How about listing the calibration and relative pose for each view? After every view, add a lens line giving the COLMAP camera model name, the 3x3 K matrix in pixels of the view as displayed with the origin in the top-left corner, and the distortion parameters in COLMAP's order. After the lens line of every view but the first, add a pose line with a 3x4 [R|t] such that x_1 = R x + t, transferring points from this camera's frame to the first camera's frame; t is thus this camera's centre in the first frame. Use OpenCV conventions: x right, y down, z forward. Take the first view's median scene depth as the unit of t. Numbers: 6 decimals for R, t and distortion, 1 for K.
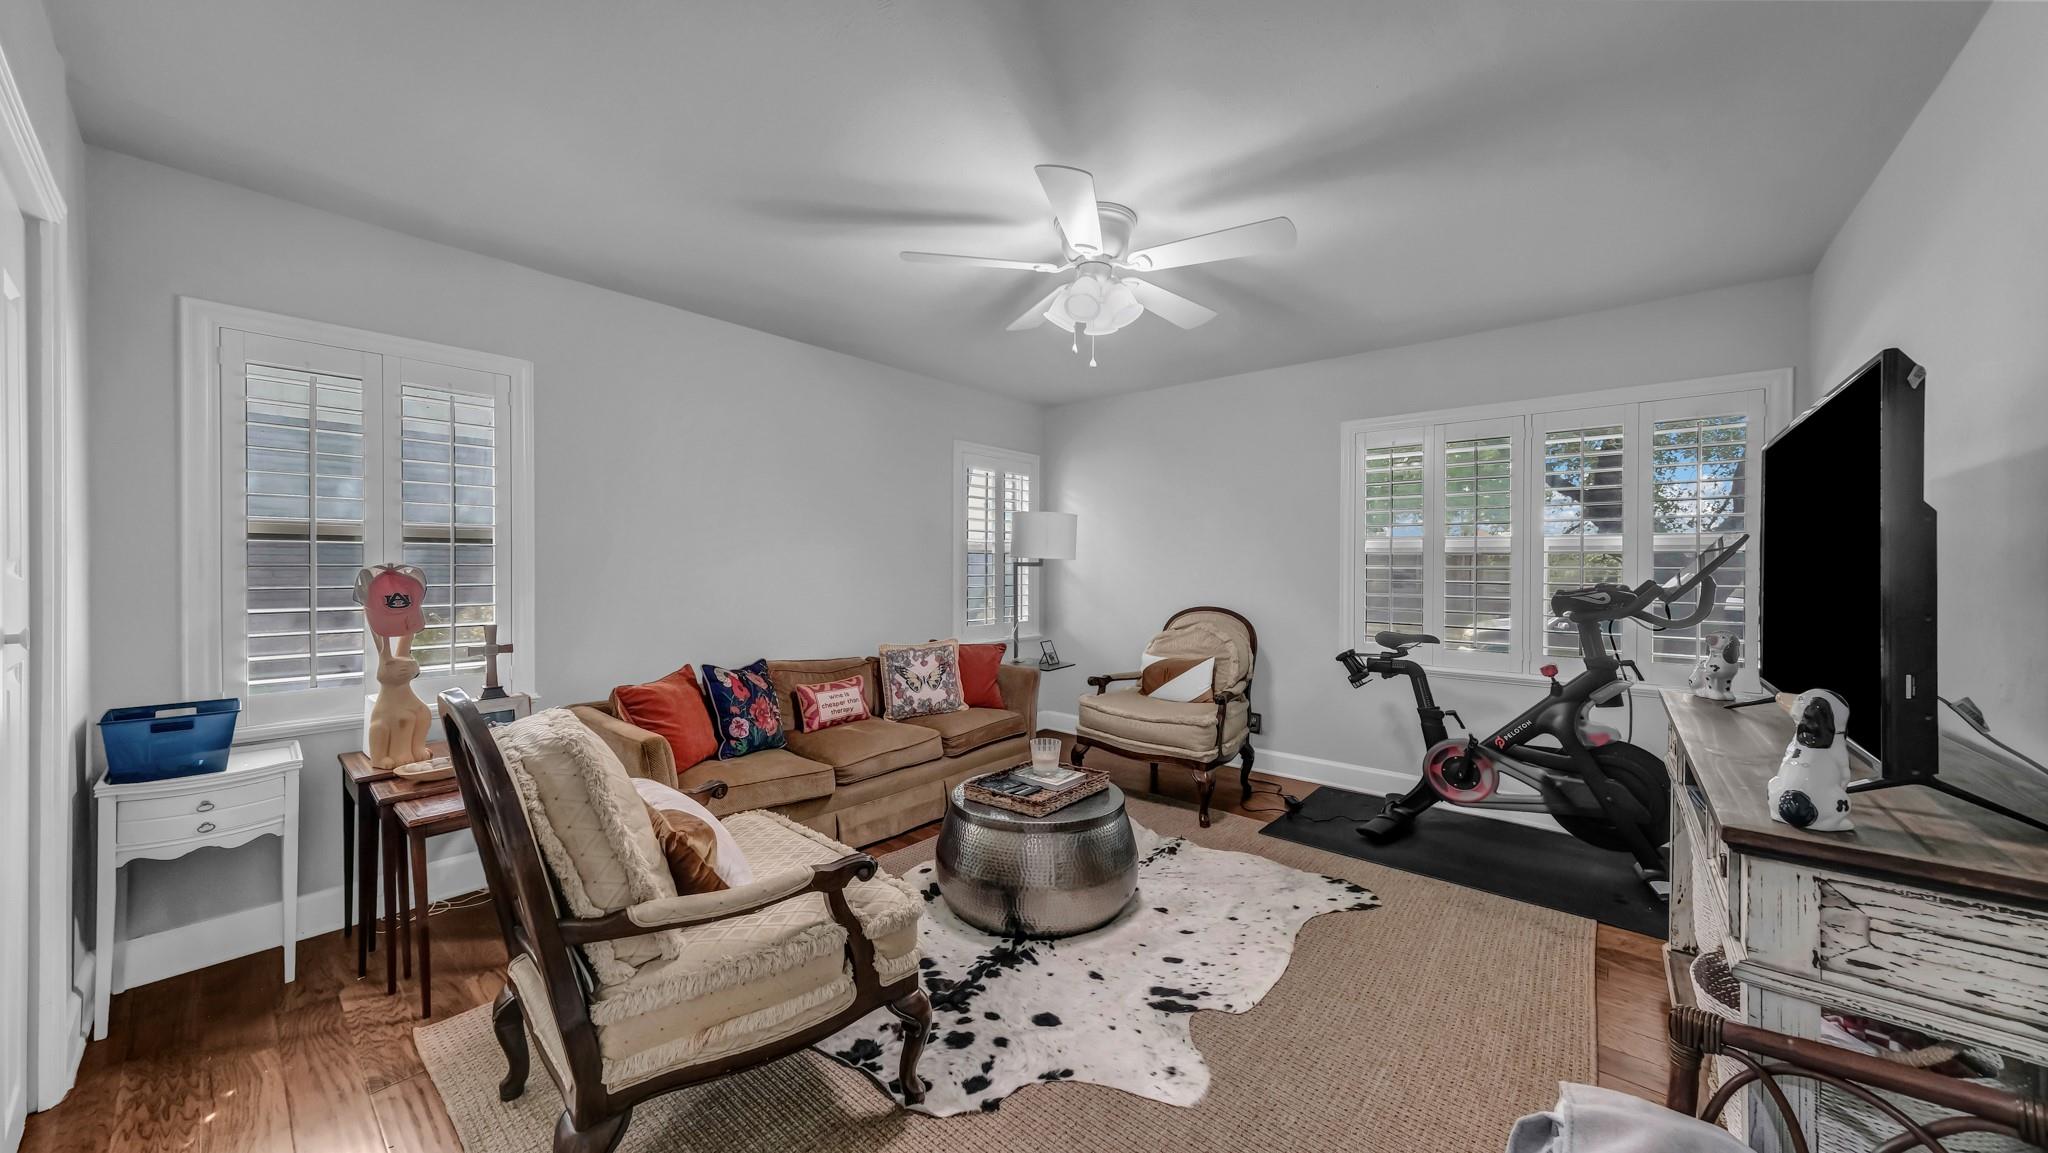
lens RADIAL K [[704.7, 0, 1028.4], [0, 704.7, 572.1], [0, 0, 1]] dist [-0.001092, 0.000471]
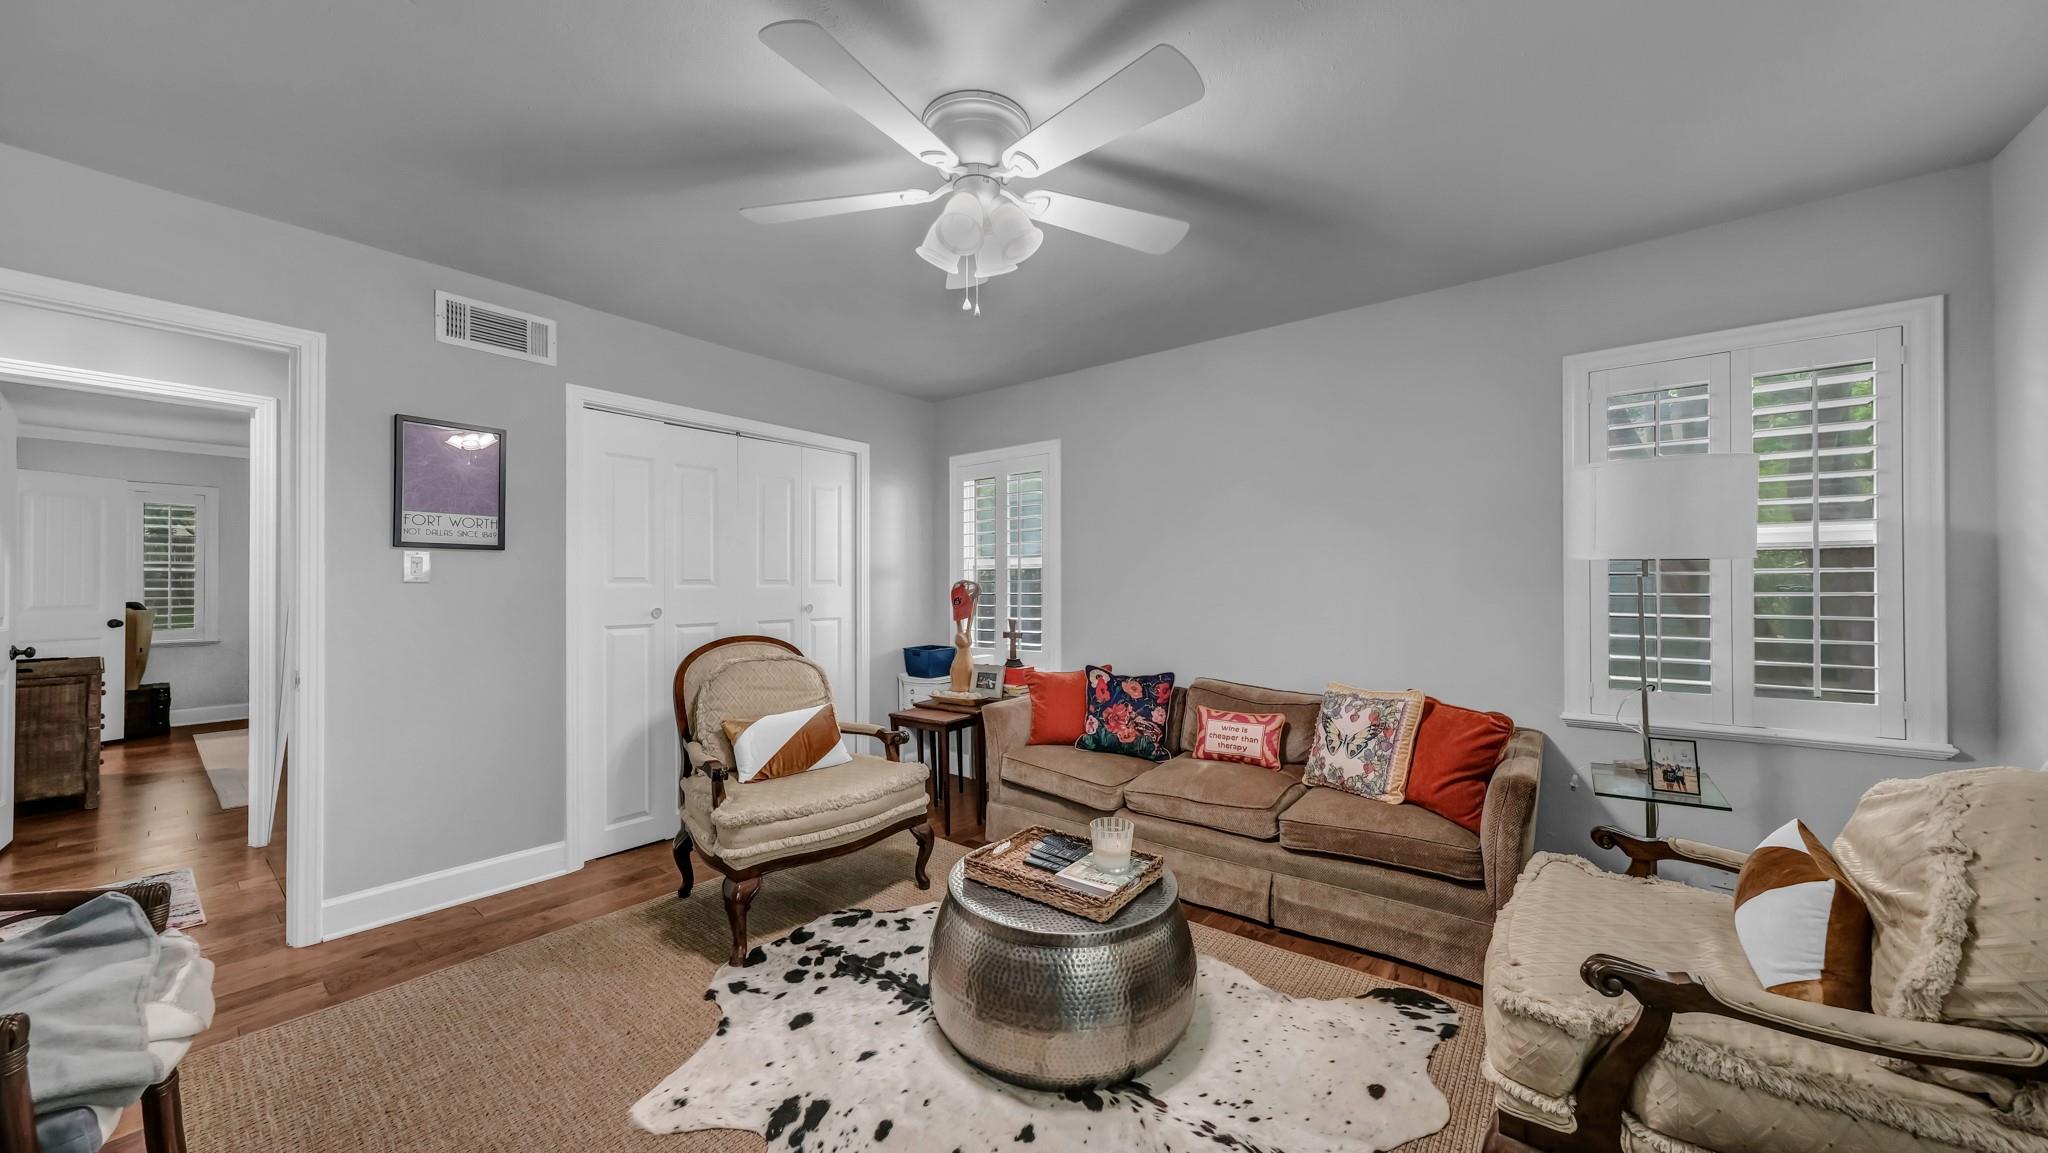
lens RADIAL K [[704.7, 0, 1026.4], [0, 704.7, 583.0], [0, 0, 1]] dist [-0.001092, 0.000471]
pose [[0.031875, -0.007145, -0.999466, 0.675512], [-0.004275, 0.999964, -0.007285, 0.003692], [0.999483, 0.004505, 0.031843, 0.820495]]
